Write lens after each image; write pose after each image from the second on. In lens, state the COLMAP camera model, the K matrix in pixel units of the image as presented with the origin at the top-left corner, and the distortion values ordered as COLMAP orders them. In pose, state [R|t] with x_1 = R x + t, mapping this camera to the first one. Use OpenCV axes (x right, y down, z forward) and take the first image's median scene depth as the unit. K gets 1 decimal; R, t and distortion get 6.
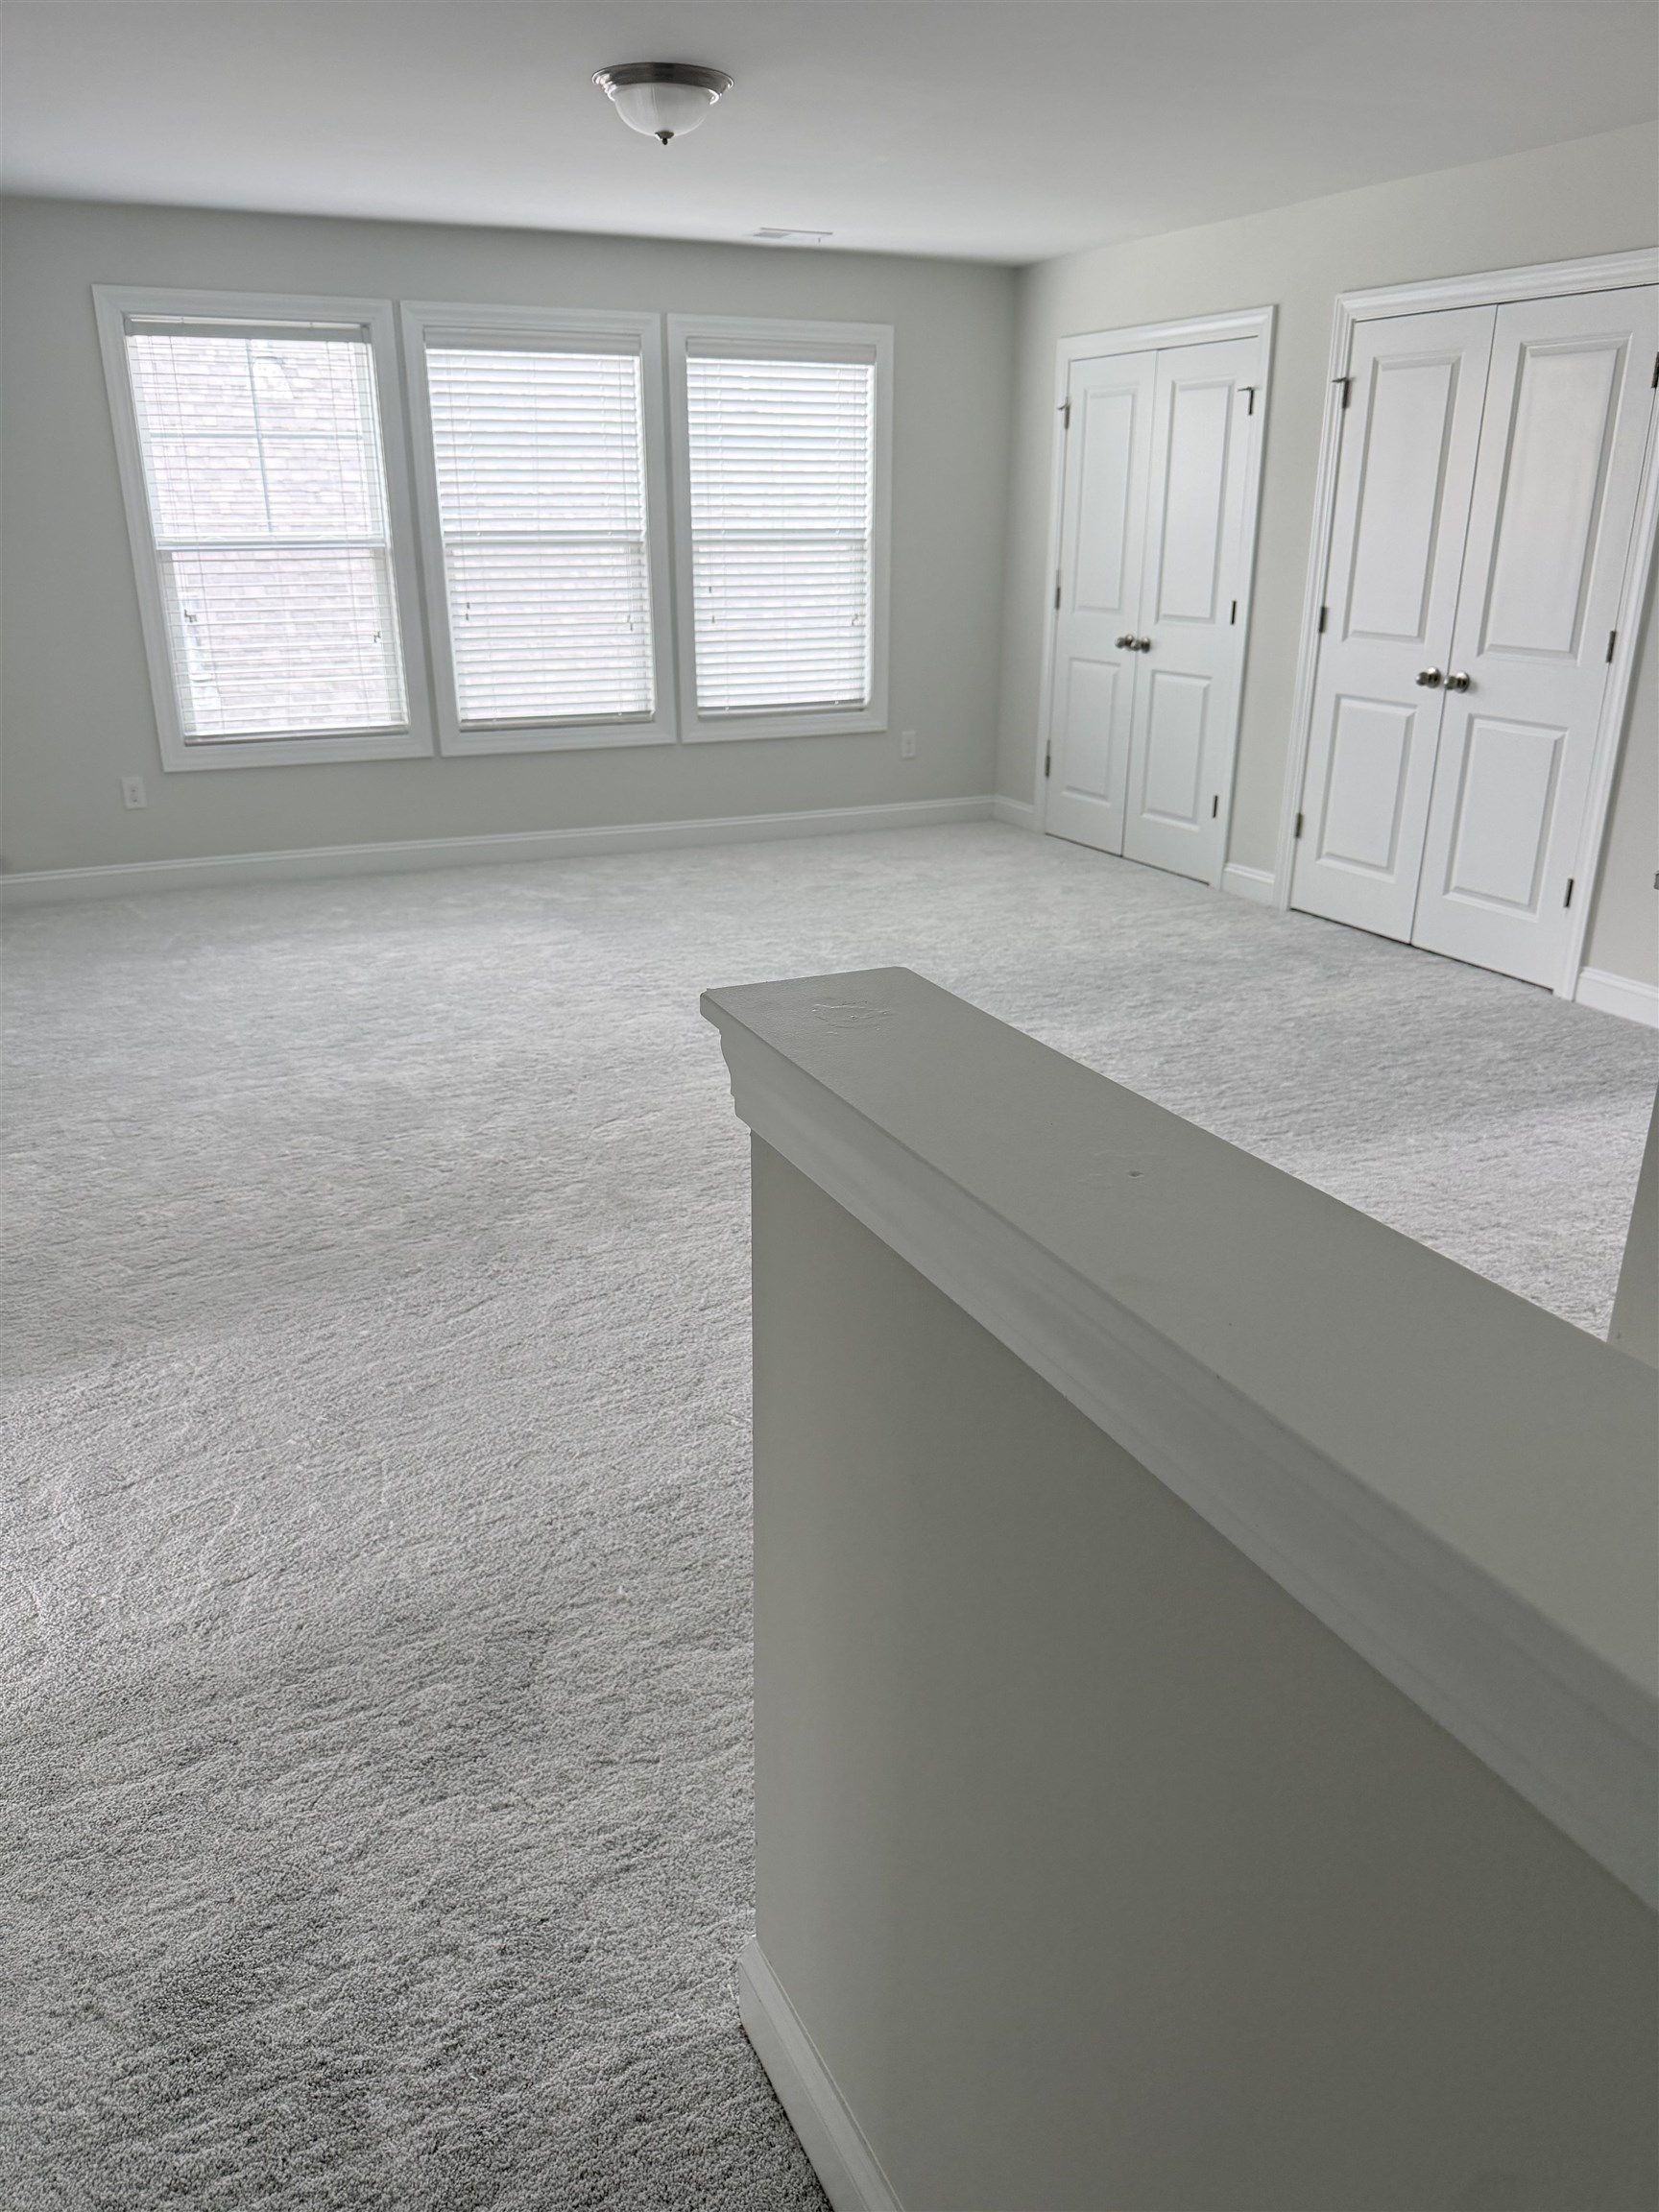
lens RADIAL K [[1550.5, 0, 811.9], [0, 1550.5, 1122.0], [0, 0, 1]] dist [0.045385, -0.075030]
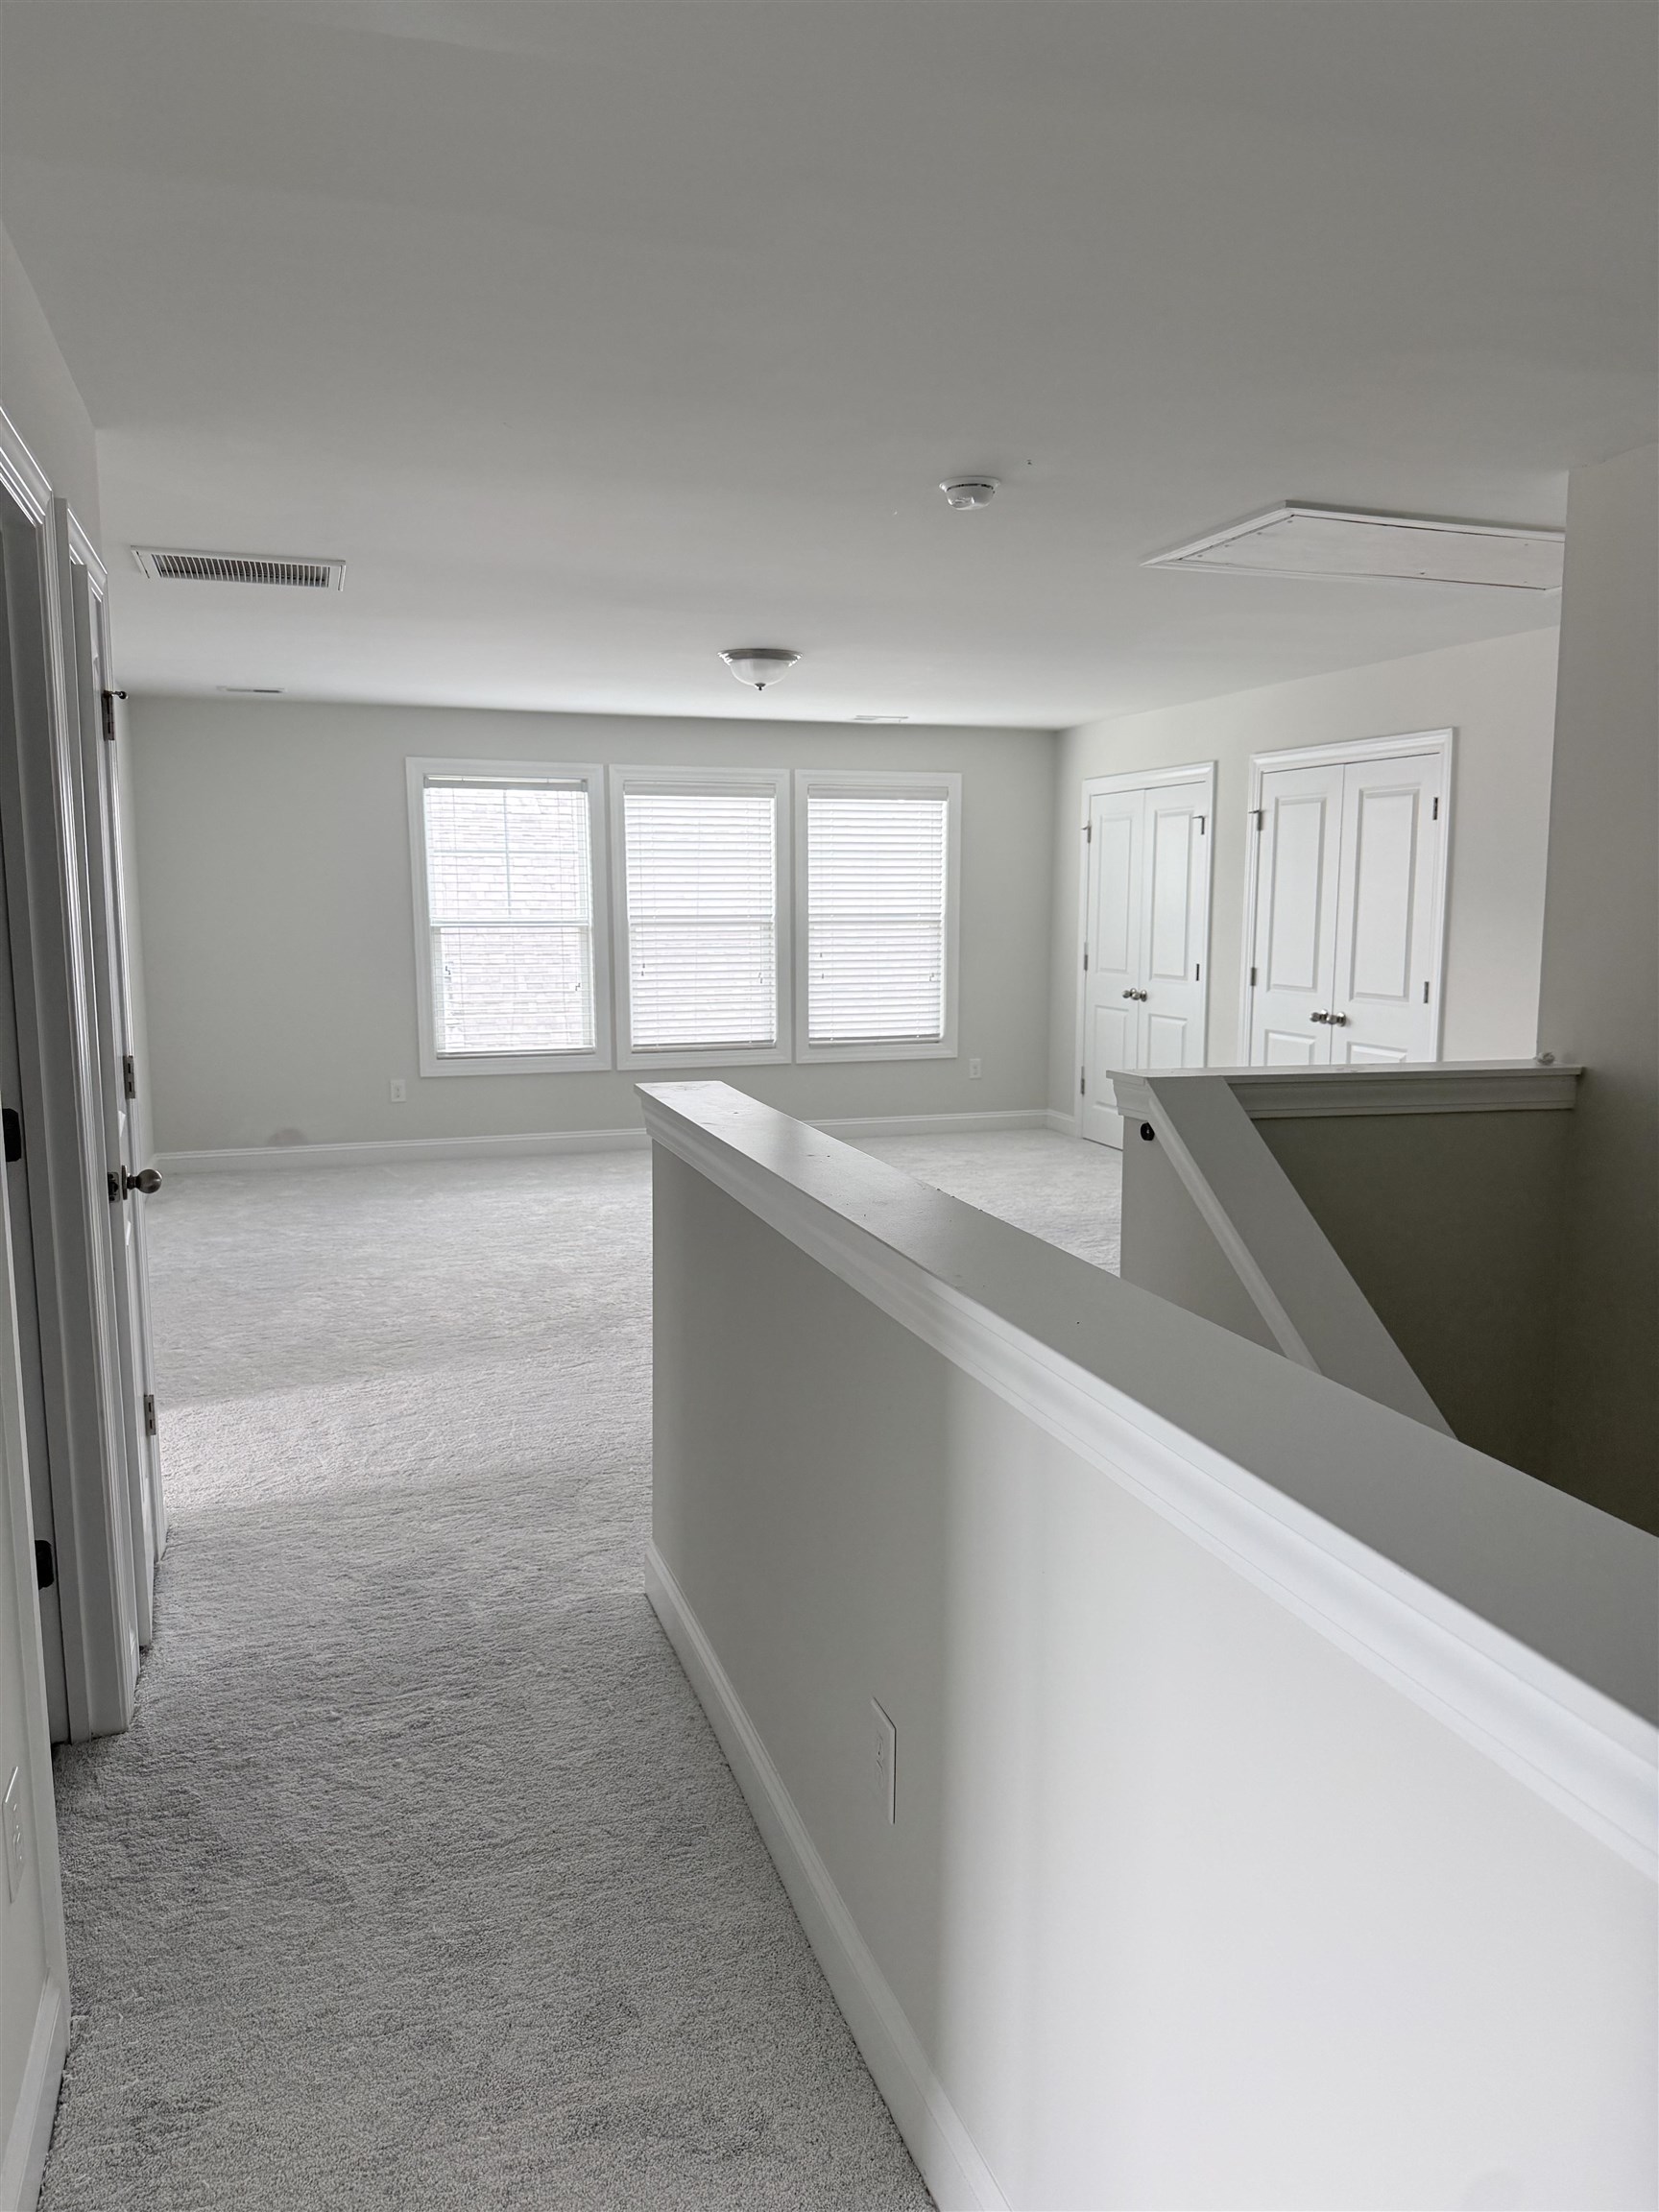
lens RADIAL K [[1550.5, 0, 829.4], [0, 1550.5, 1124.6], [0, 0, 1]] dist [0.045385, -0.075030]
pose [[0.992794, 0.015838, -0.118779, 0.121350], [-0.042116, 0.974106, -0.222133, 0.117059], [0.112185, 0.225535, 0.967754, -0.313741]]
